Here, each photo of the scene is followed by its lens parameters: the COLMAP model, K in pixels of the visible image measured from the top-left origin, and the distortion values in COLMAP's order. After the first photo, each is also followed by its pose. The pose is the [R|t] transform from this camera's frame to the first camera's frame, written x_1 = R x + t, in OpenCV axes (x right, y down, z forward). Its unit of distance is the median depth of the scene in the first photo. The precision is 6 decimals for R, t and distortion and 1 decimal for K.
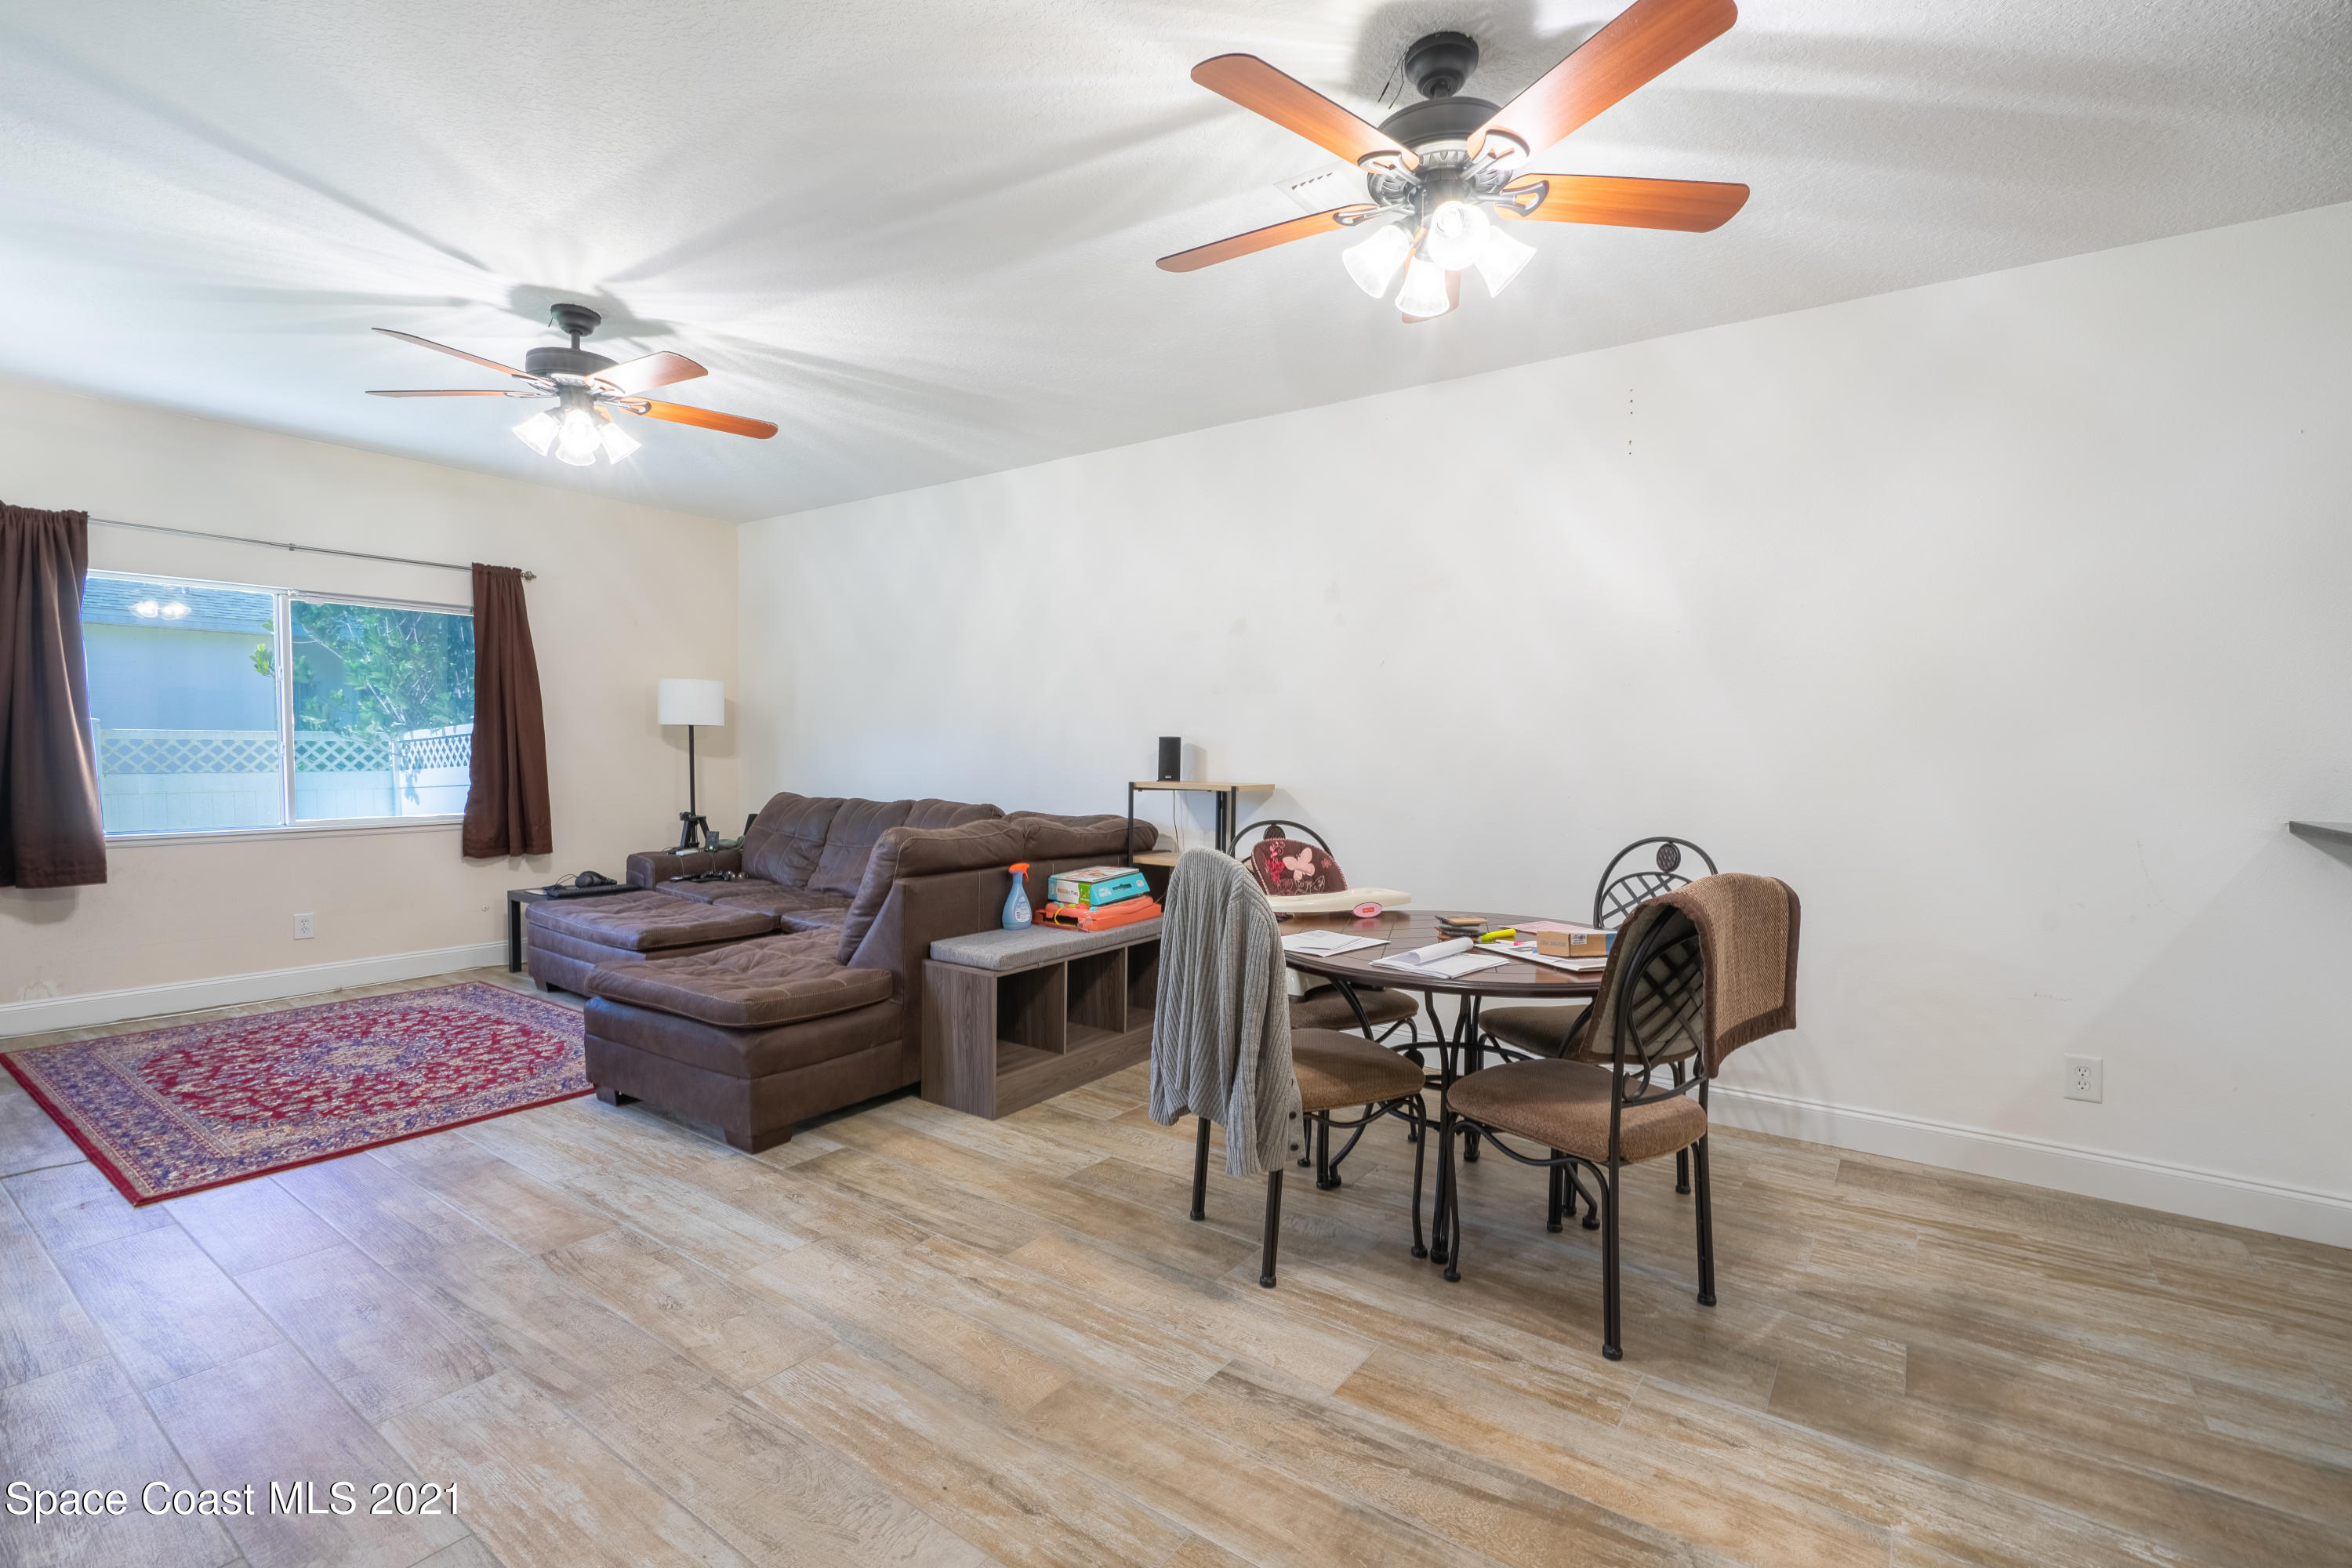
lens RADIAL K [[1055.1, 0, 1176.9], [0, 1055.1, 789.6], [0, 0, 1]] dist [-0.001368, 0.001621]
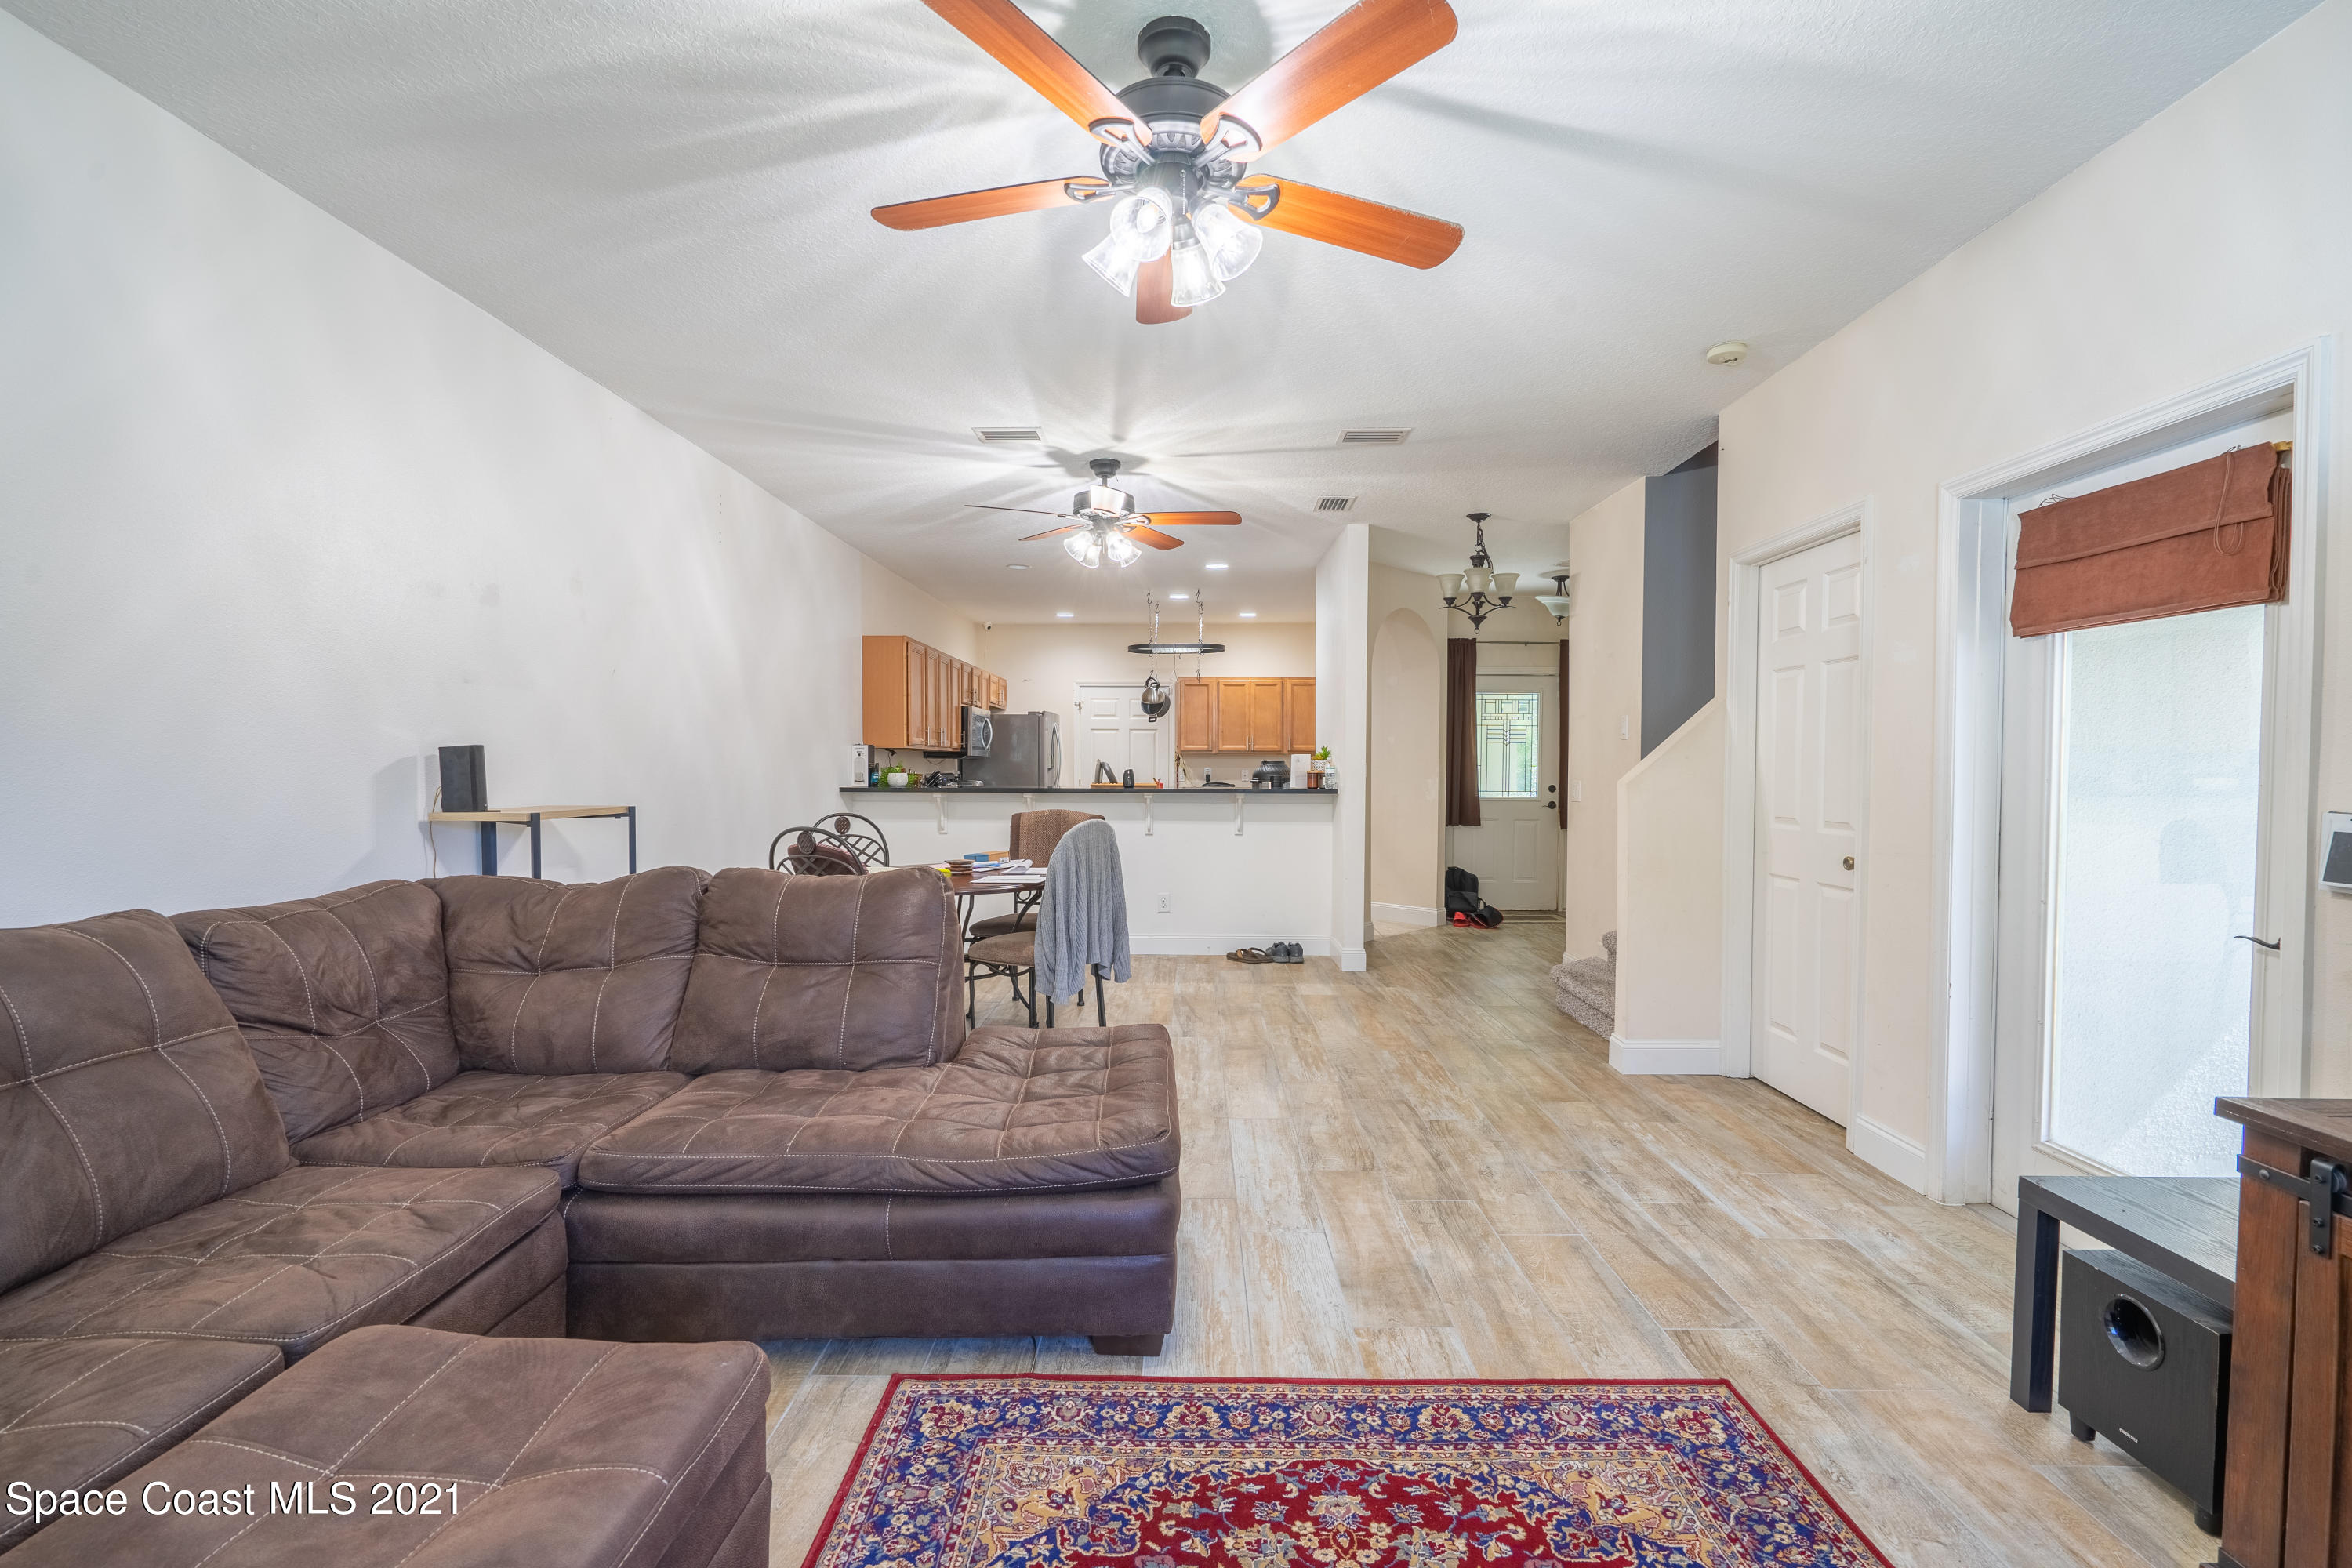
lens RADIAL K [[1055.1, 0, 1187.2], [0, 1055.1, 792.1], [0, 0, 1]] dist [-0.001368, 0.001621]
pose [[-0.581948, -0.033591, 0.812532, -0.856900], [0.023796, 0.998015, 0.058303, -0.051135], [-0.812877, 0.053264, -0.579994, 1.090689]]
